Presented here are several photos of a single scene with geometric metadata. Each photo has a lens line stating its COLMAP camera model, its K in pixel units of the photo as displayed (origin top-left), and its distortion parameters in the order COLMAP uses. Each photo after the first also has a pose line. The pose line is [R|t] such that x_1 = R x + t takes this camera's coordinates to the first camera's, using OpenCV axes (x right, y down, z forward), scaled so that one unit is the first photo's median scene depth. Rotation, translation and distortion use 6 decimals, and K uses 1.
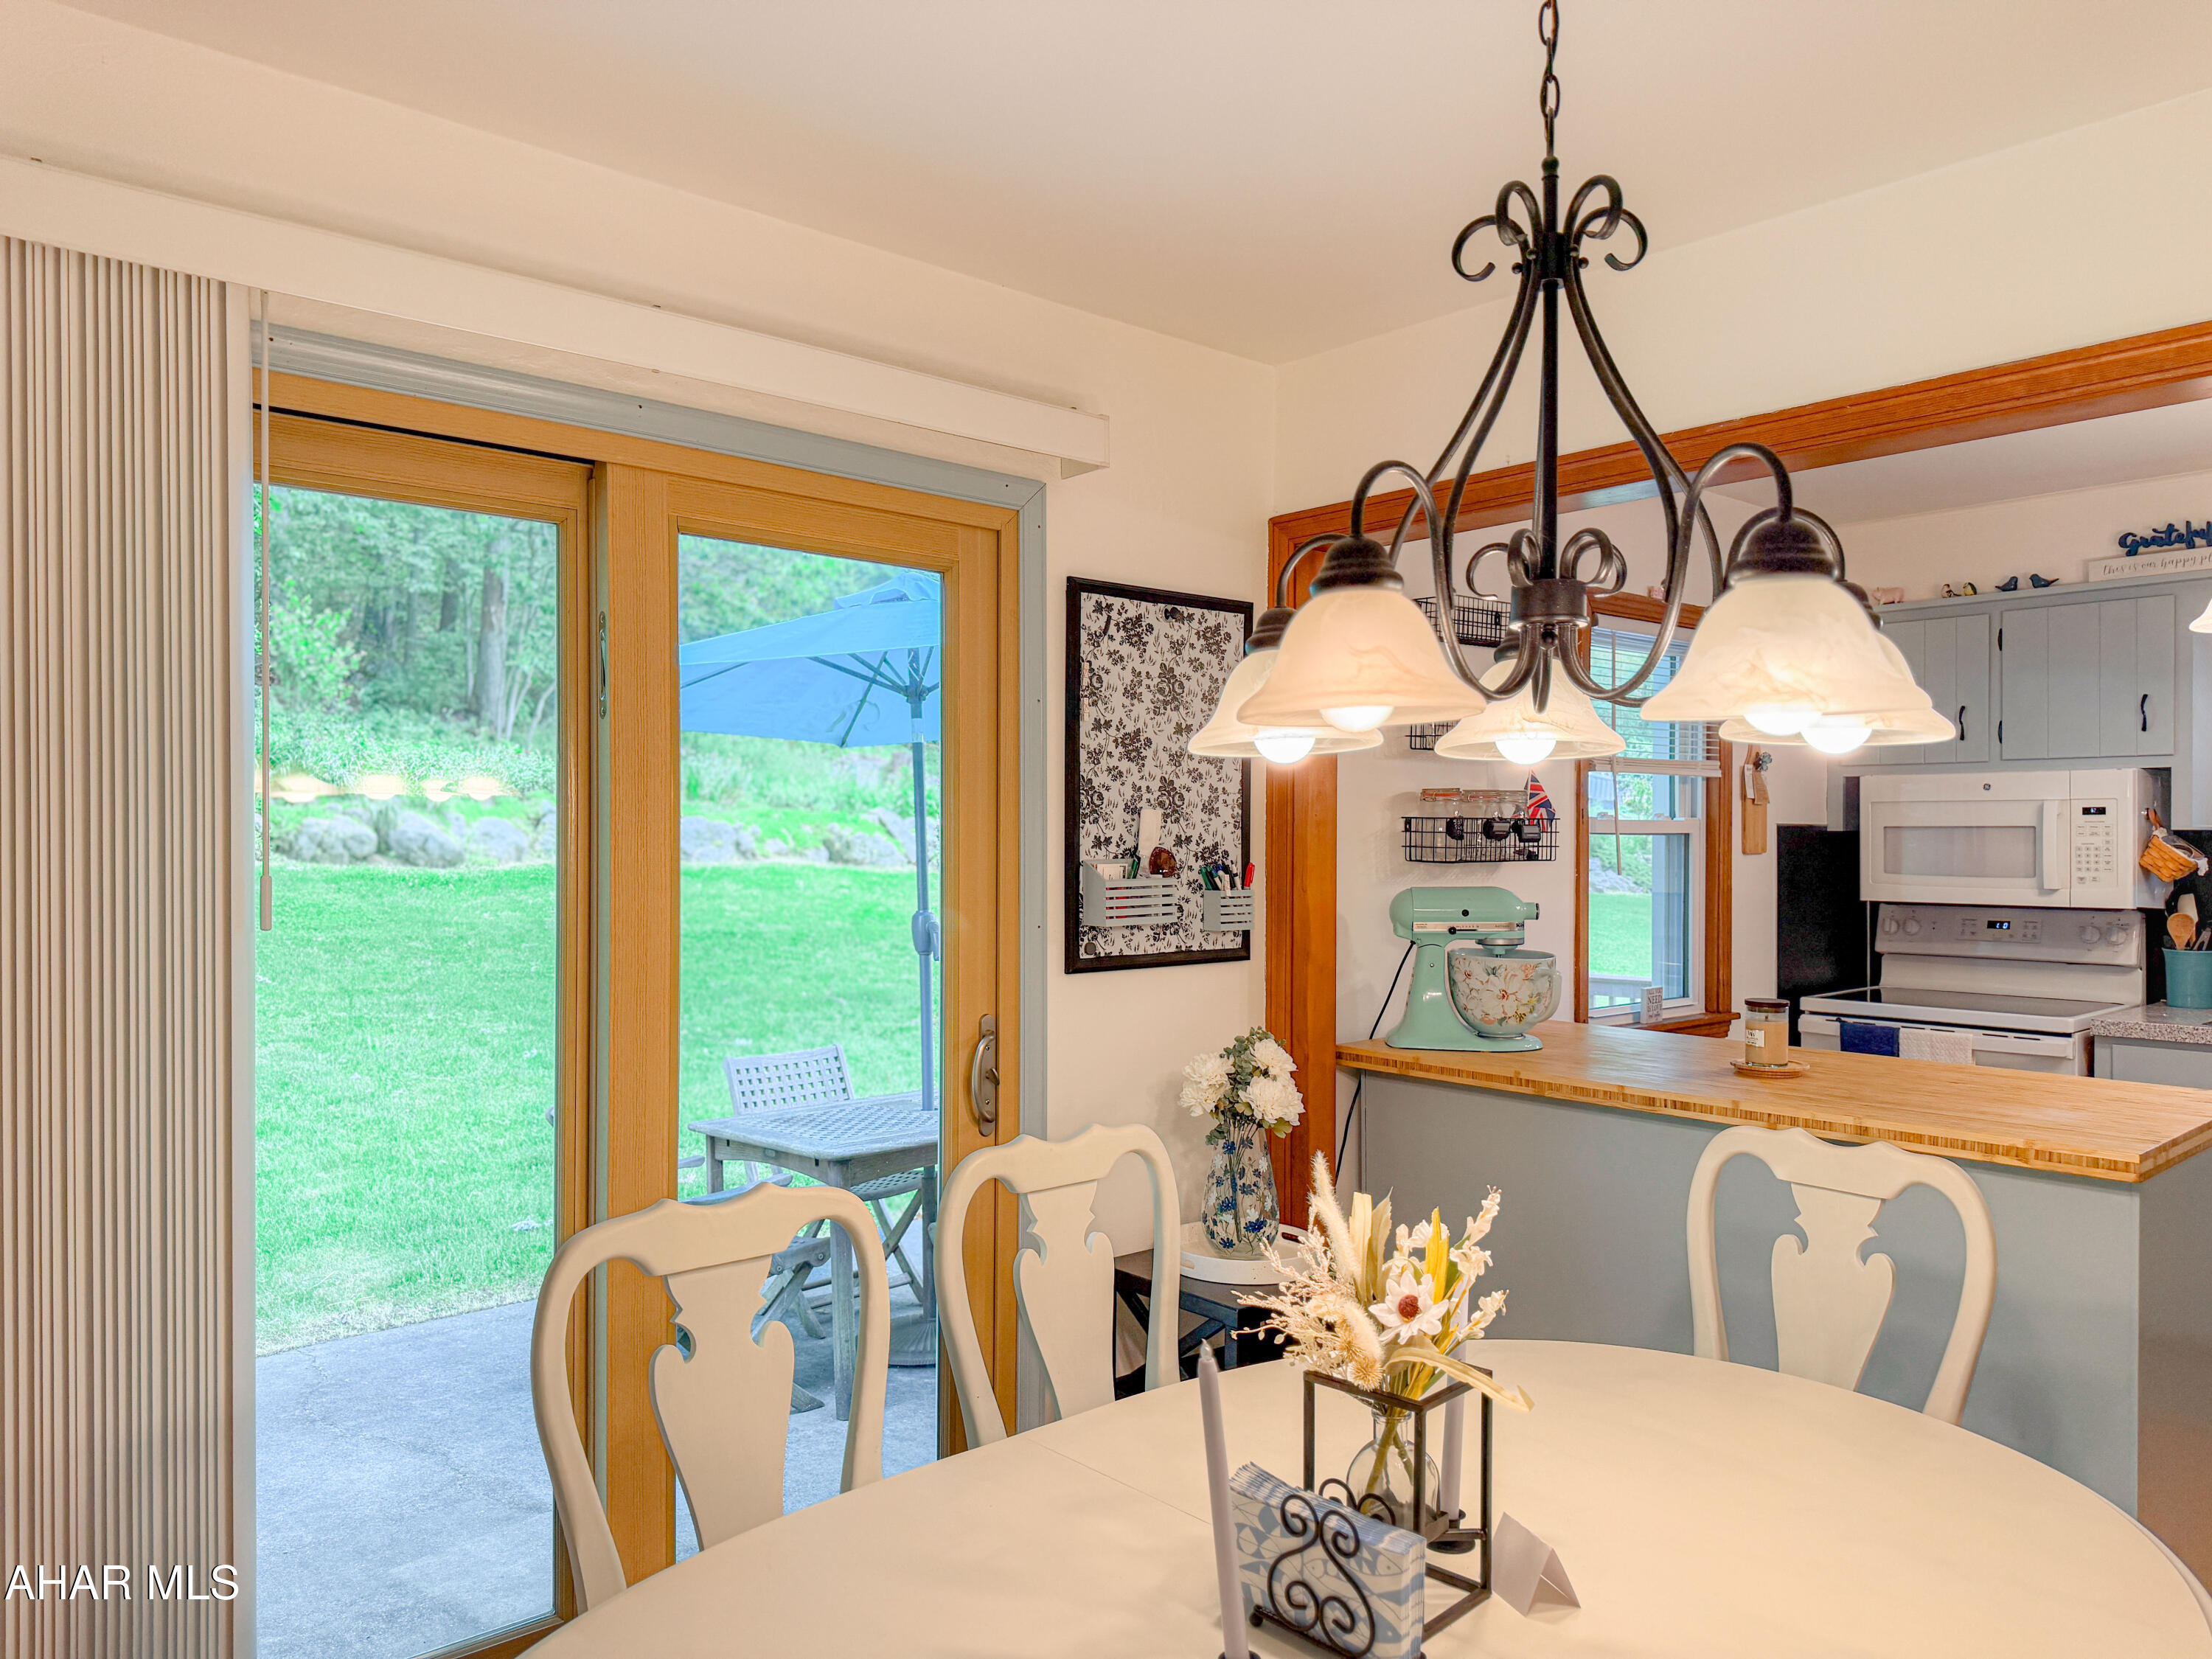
lens RADIAL K [[1549.6, 0, 1106.0], [0, 1549.6, 829.5], [0, 0, 1]] dist [0.122751, -0.197995]
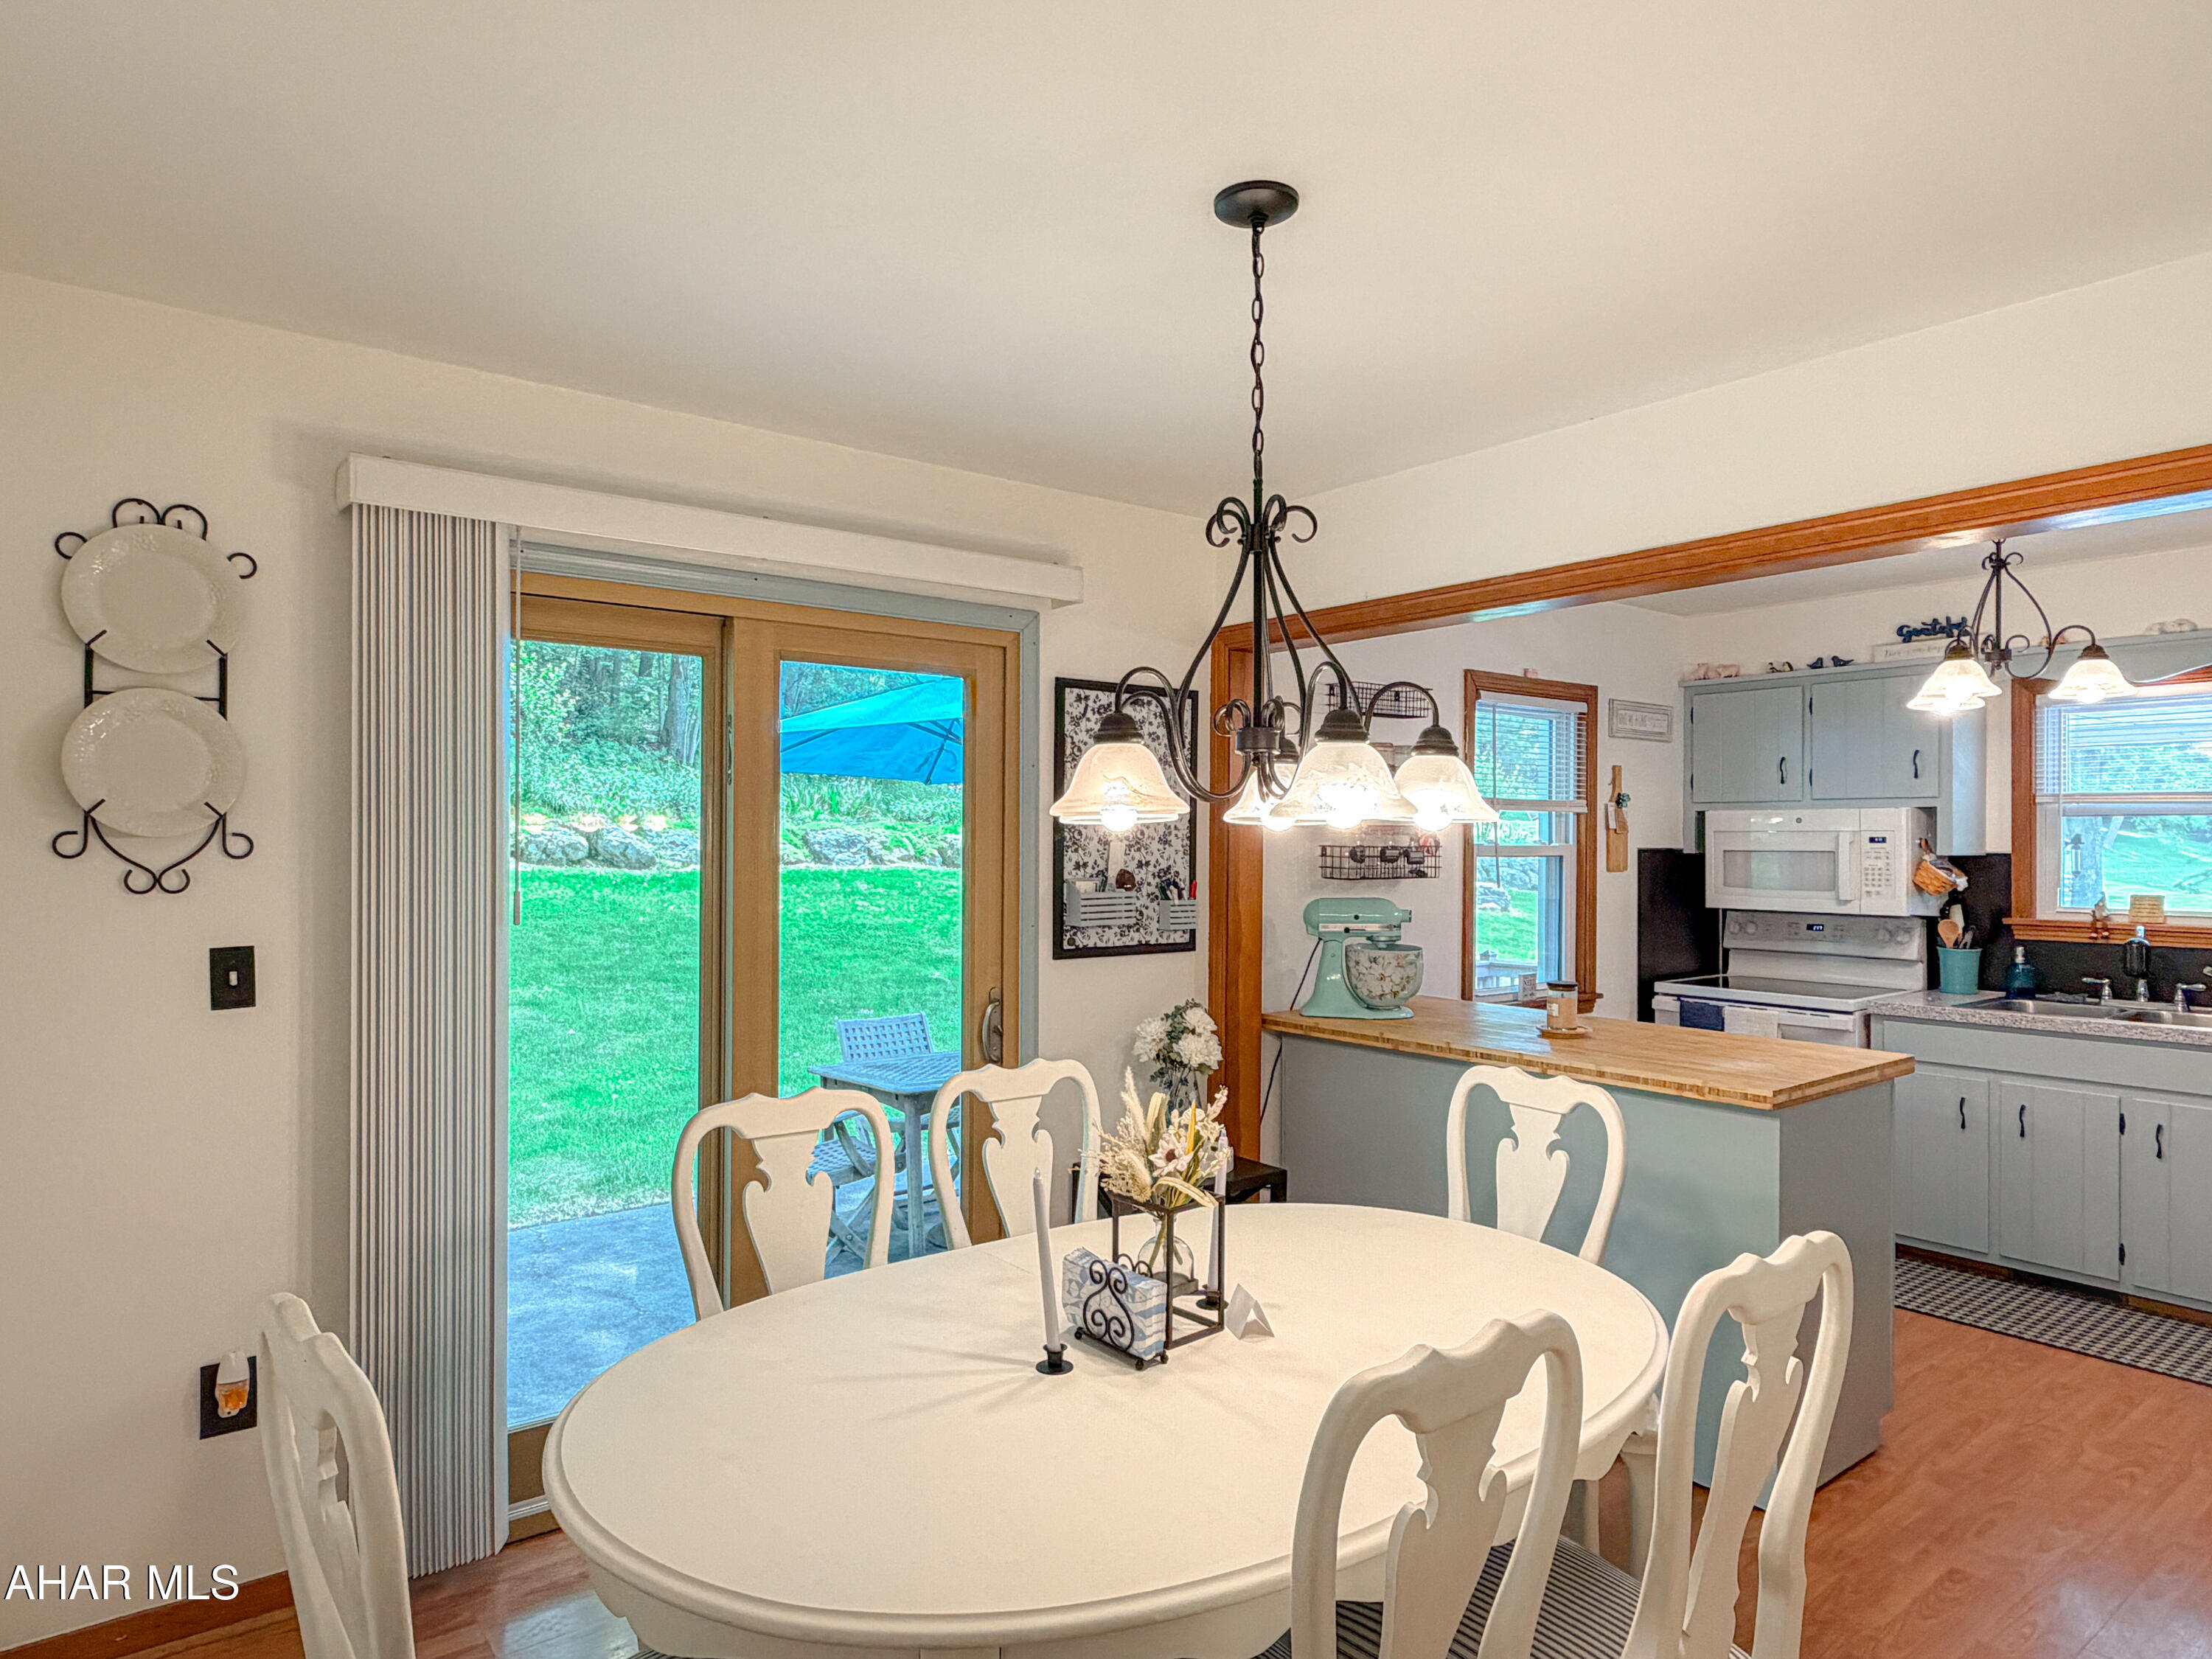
lens RADIAL K [[1325.9, 0, 1095.8], [0, 1325.9, 823.2], [0, 0, 1]] dist [-0.001608, -0.000710]
pose [[0.997692, 0.002867, -0.067840, 0.086103], [-0.003613, 0.999934, -0.010870, -0.016009], [0.067805, 0.011090, 0.997637, -0.180100]]
